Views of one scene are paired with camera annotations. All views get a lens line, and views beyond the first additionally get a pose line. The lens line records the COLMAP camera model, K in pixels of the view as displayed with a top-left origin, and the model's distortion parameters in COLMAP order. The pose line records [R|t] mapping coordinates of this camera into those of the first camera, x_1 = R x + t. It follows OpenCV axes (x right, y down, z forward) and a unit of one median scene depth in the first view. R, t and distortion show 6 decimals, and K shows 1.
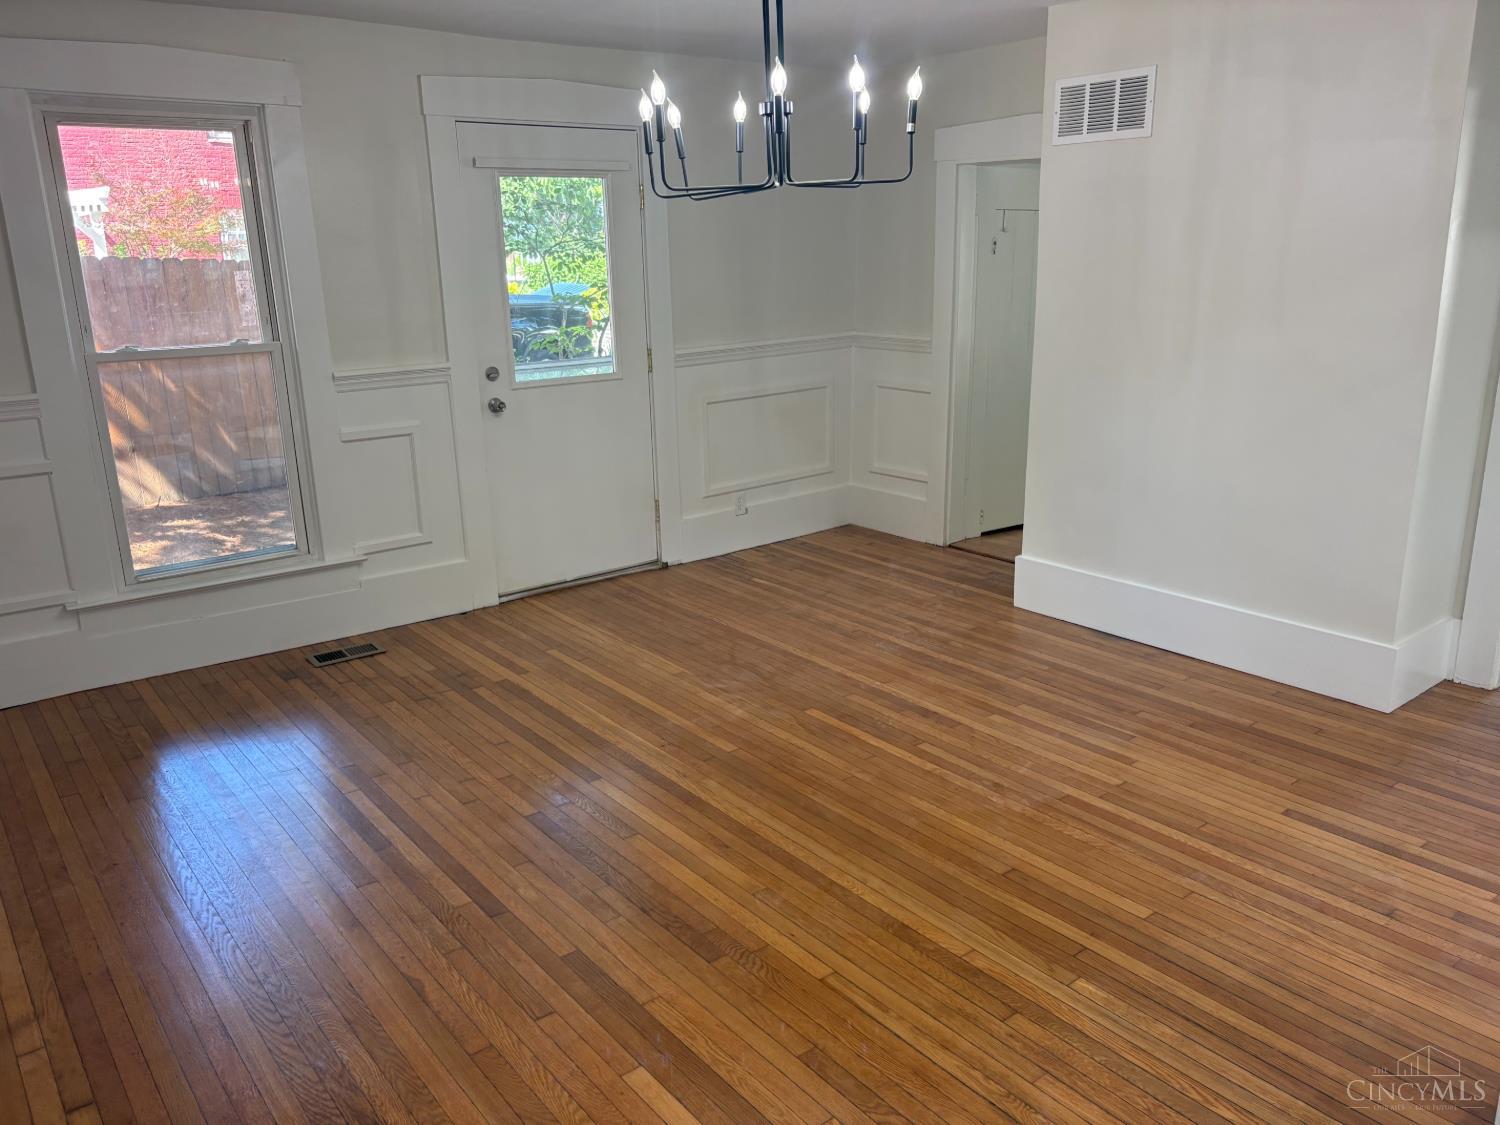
lens RADIAL K [[1140.0, 0, 752.8], [0, 1140.0, 558.6], [0, 0, 1]] dist [0.035098, -0.026612]
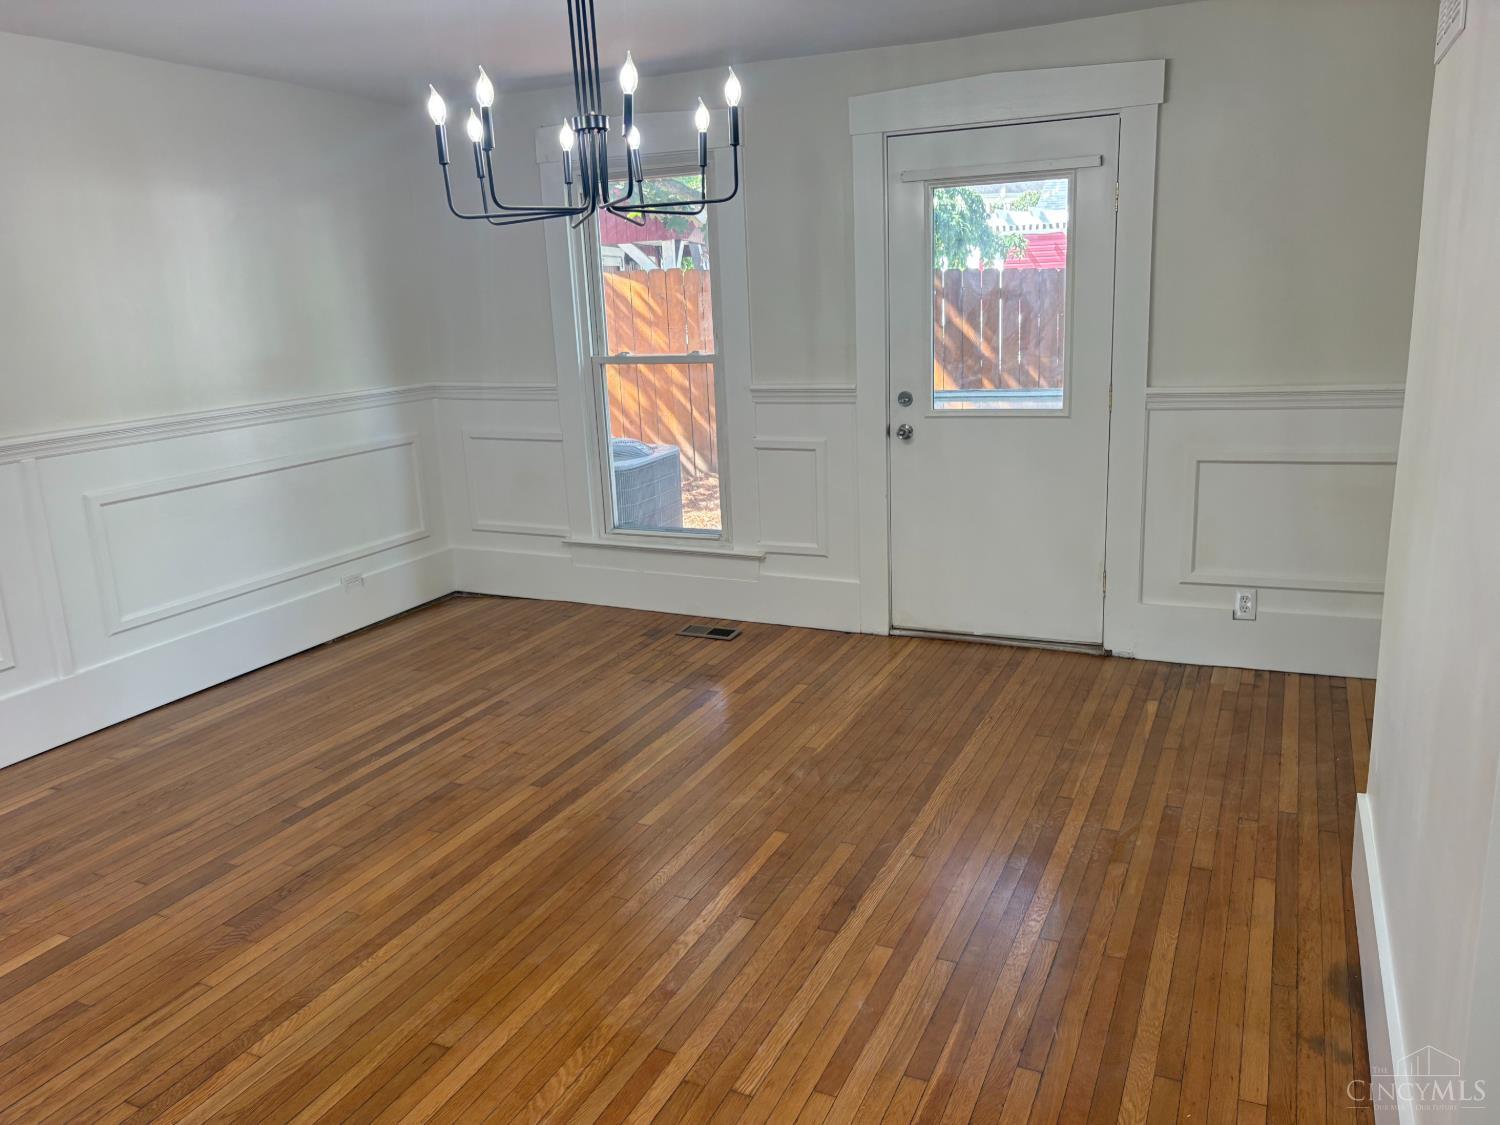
lens RADIAL K [[1140.0, 0, 751.1], [0, 1140.0, 564.3], [0, 0, 1]] dist [0.035098, -0.026612]
pose [[0.447221, 0.215268, -0.868132, 0.605104], [-0.203597, 0.969626, 0.135552, -0.138023], [0.870943, 0.116127, 0.477465, 0.476055]]
